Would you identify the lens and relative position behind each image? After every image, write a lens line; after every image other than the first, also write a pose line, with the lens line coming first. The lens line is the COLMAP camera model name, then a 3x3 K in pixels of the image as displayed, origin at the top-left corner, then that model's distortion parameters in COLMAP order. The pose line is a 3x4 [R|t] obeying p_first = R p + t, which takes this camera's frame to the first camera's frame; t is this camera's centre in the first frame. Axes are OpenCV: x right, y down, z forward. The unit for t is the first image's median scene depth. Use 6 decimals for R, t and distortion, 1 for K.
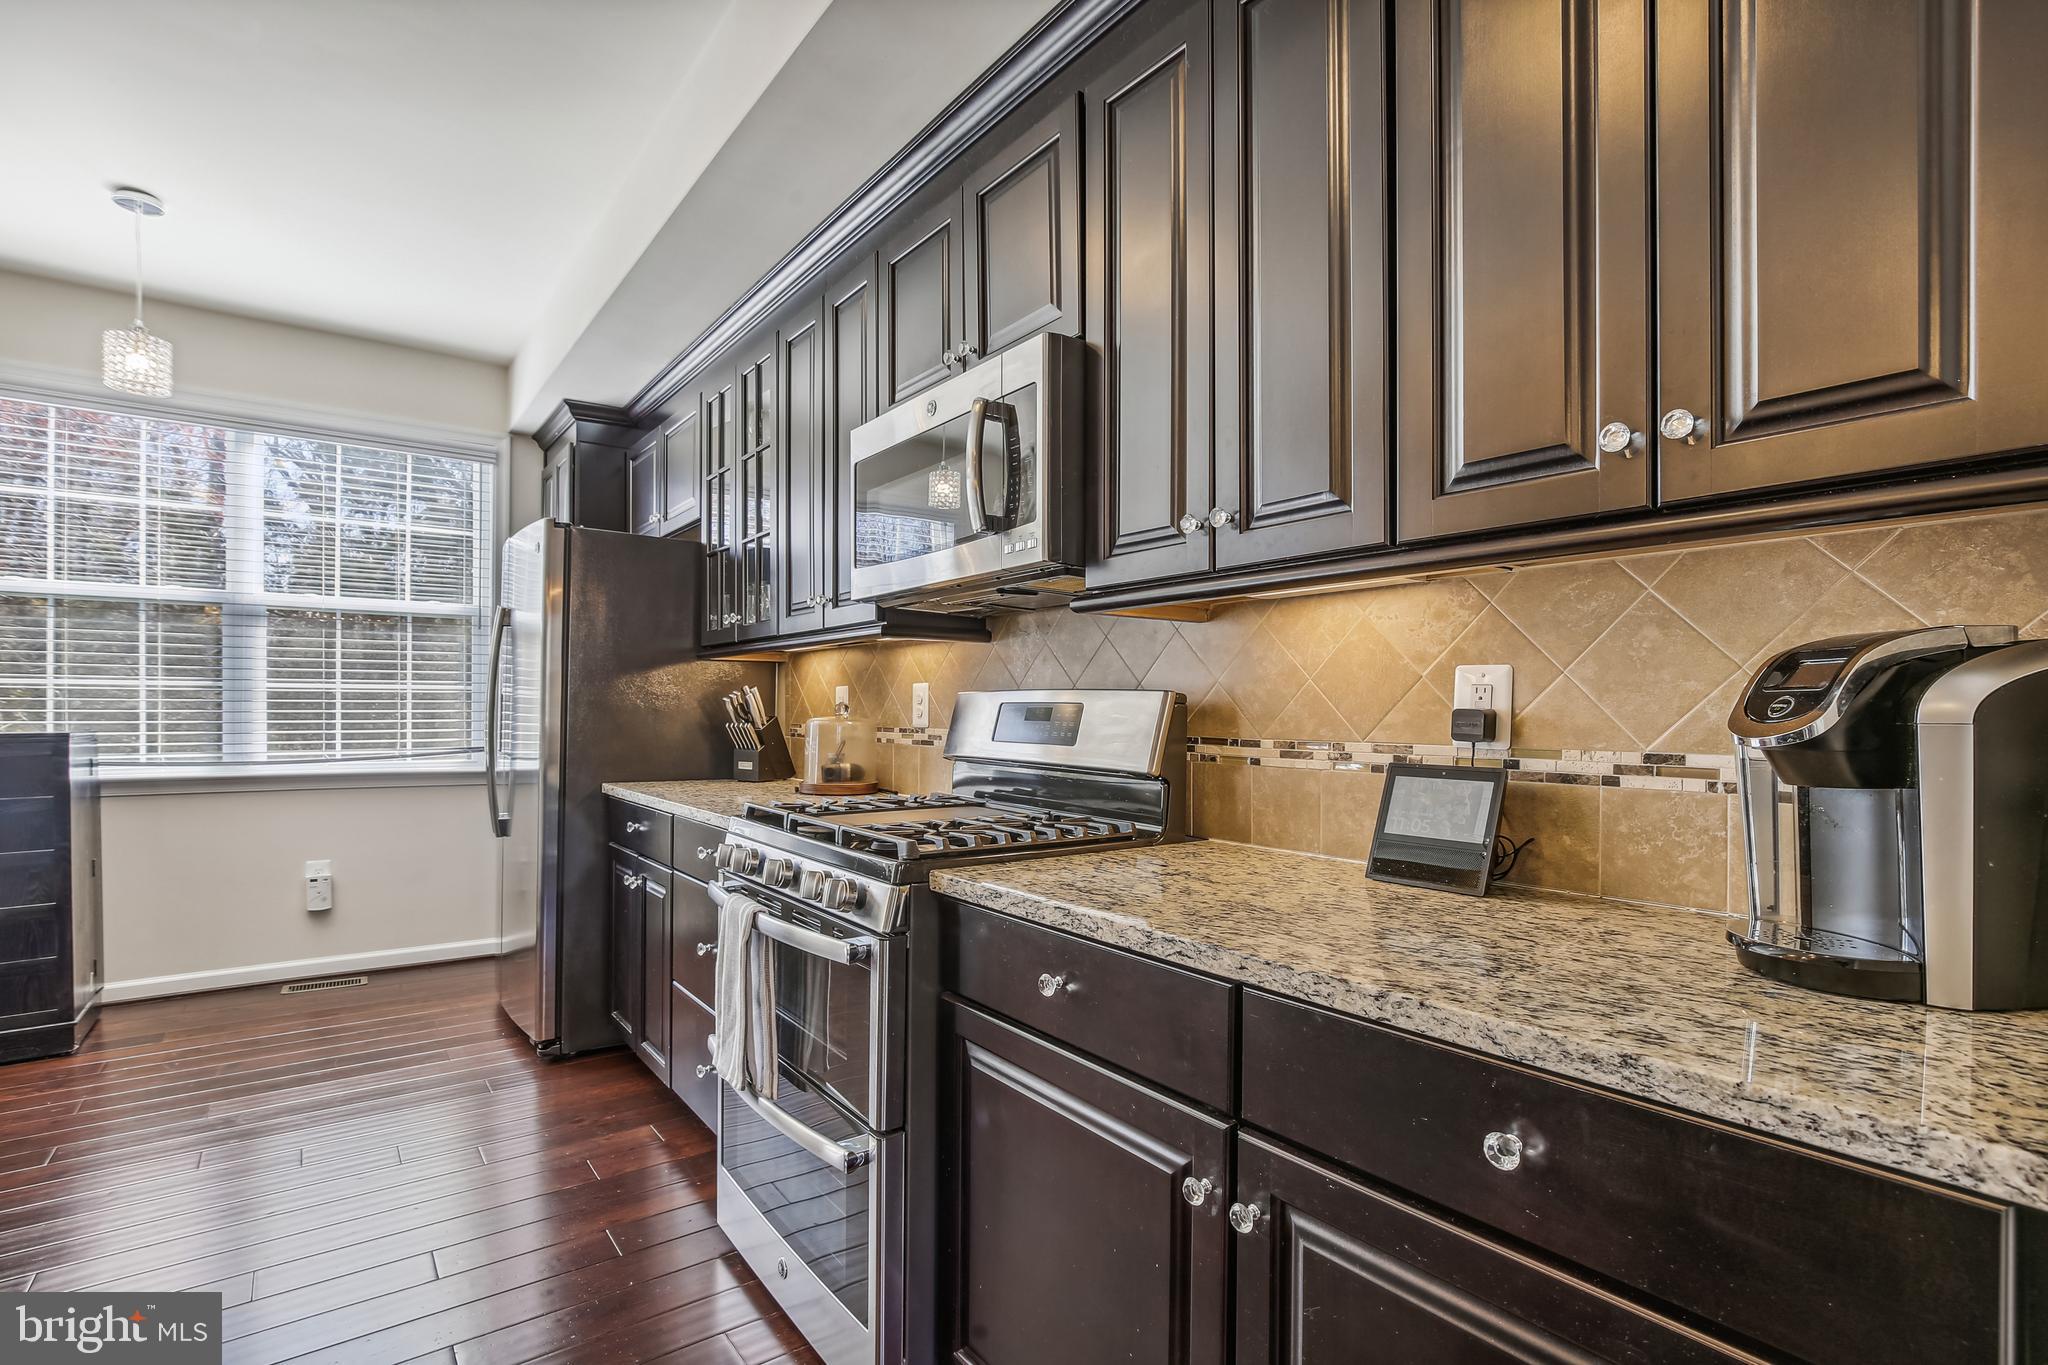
lens RADIAL K [[946.8, 0, 1022.1], [0, 946.8, 708.7], [0, 0, 1]] dist [-0.018040, 0.001302]
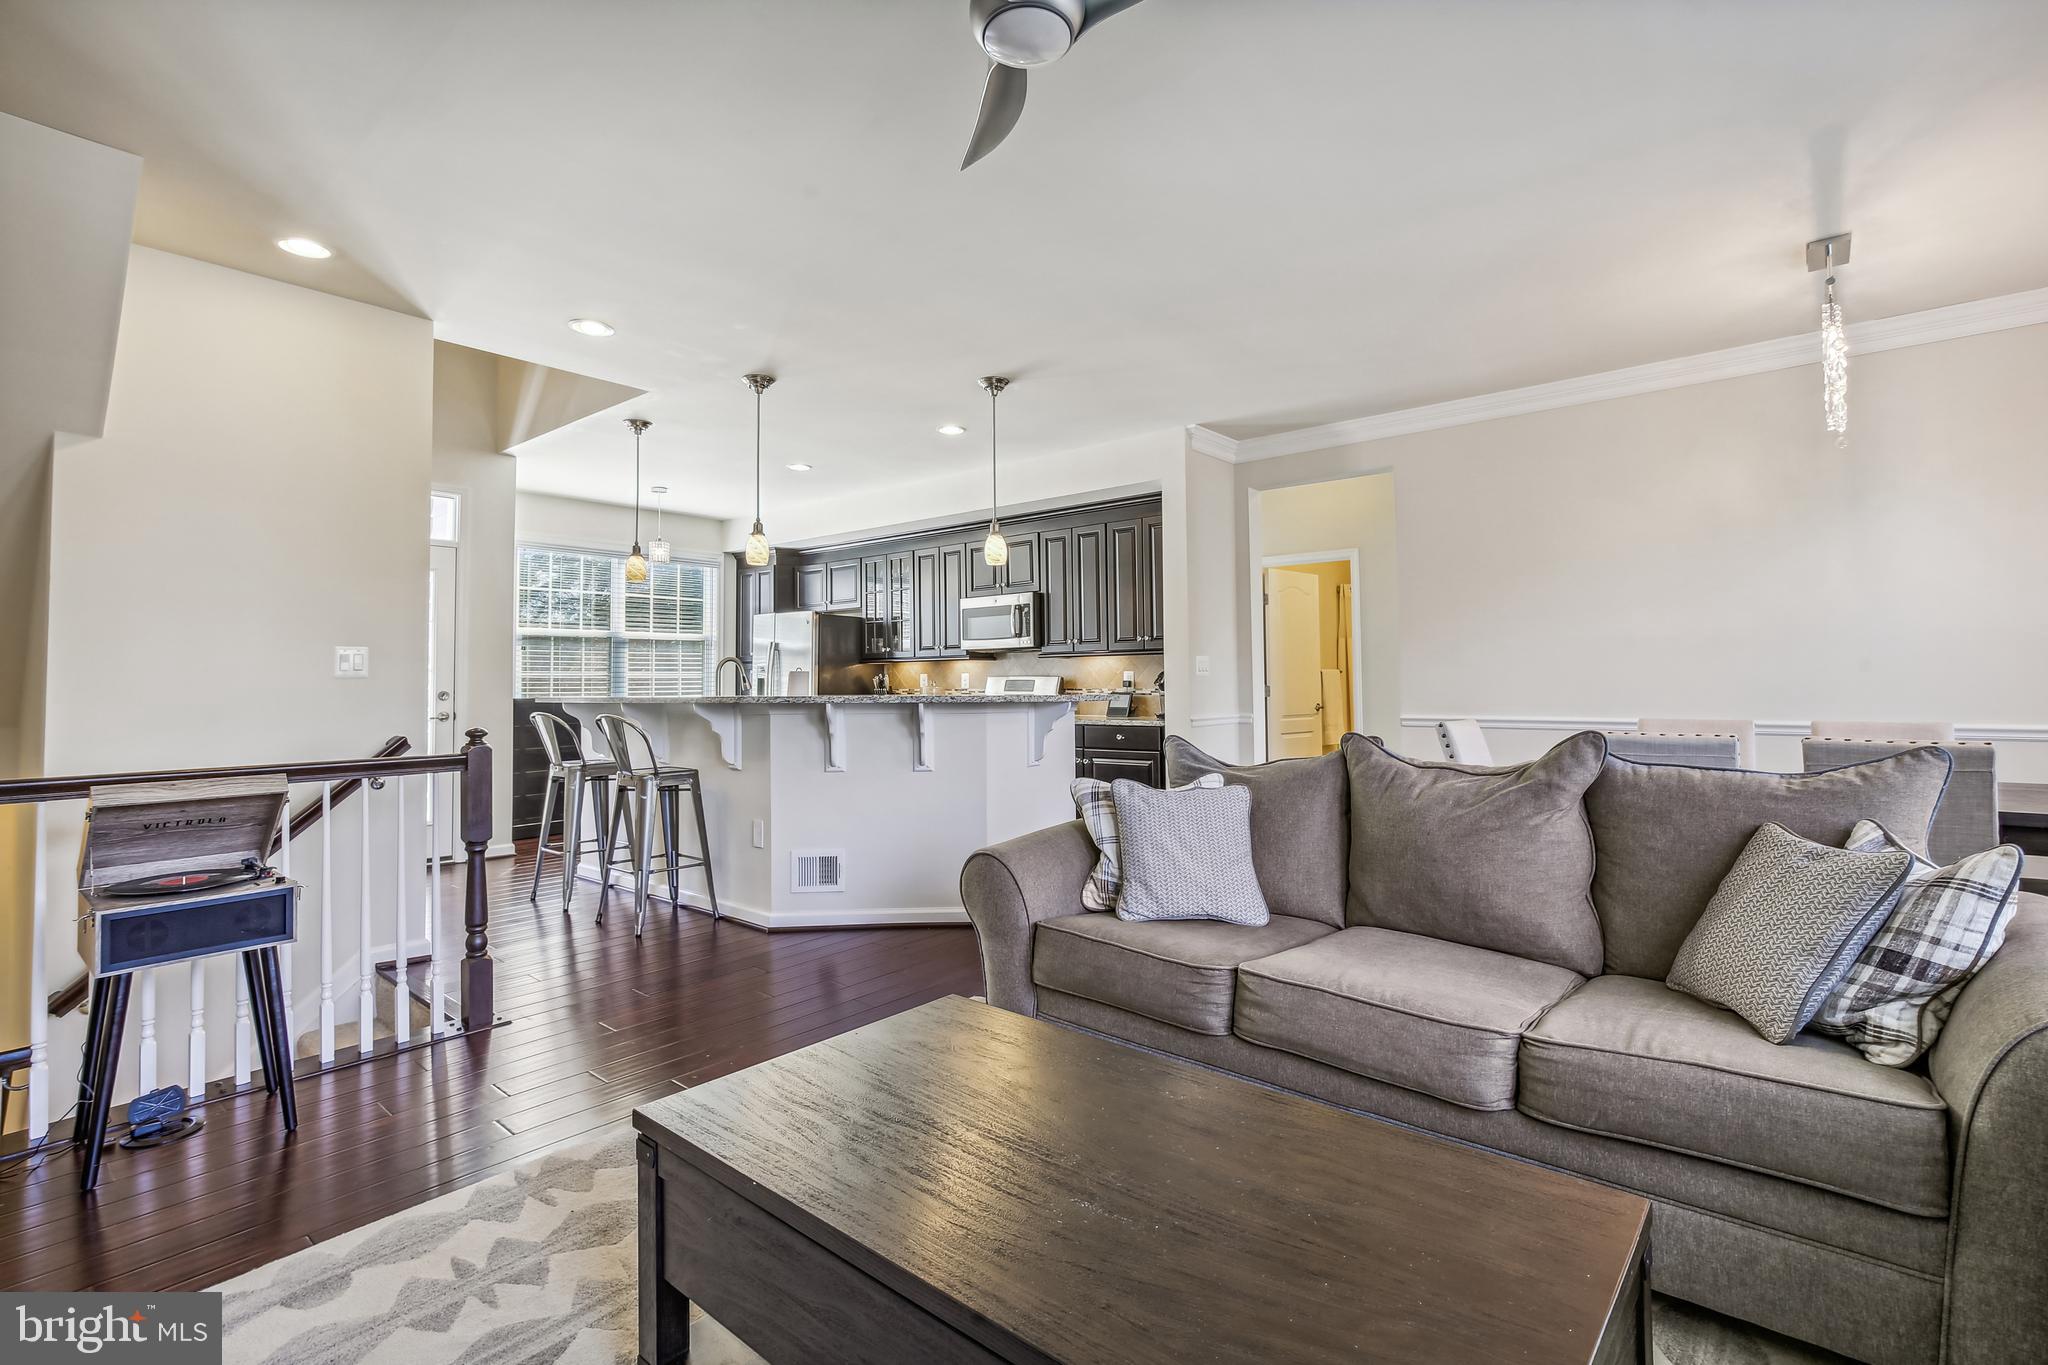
lens RADIAL K [[946.8, 0, 1023.1], [0, 946.8, 678.5], [0, 0, 1]] dist [-0.018040, 0.001302]
pose [[0.975018, -0.011624, 0.221822, -0.422492], [0.012076, 0.999927, -0.000679, -0.005072], [-0.221798, 0.003341, 0.975087, -1.370169]]
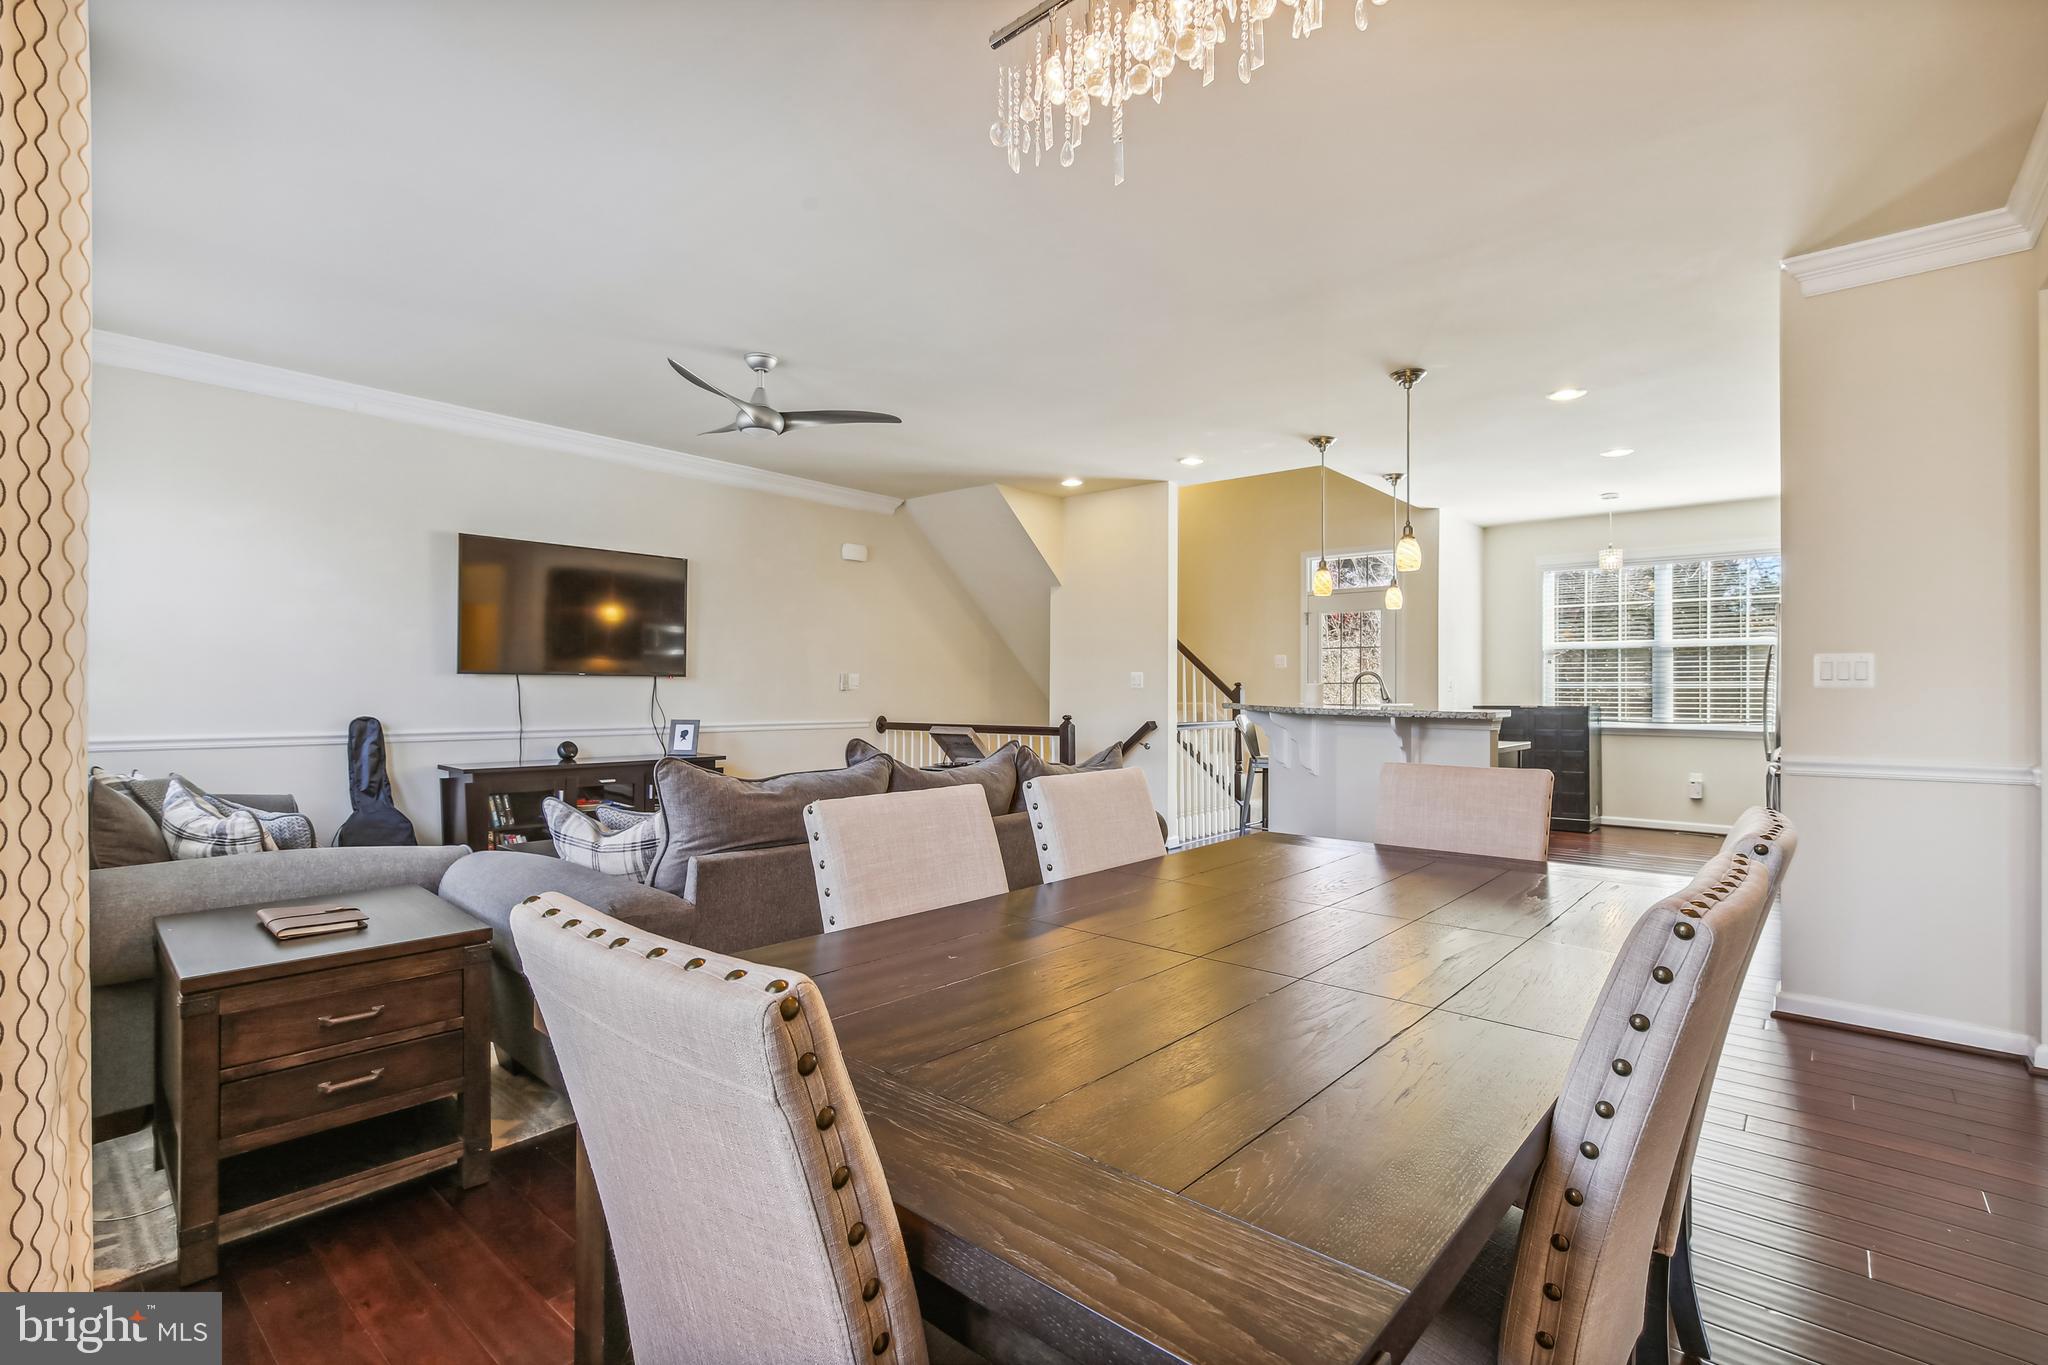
lens RADIAL K [[946.8, 0, 1027.1], [0, 946.8, 695.2], [0, 0, 1]] dist [-0.018040, 0.001302]
pose [[0.193635, -0.003676, -0.981067, 0.954750], [-0.000306, 0.999993, -0.003807, 0.005002], [0.981074, 0.001038, 0.193633, -0.798580]]
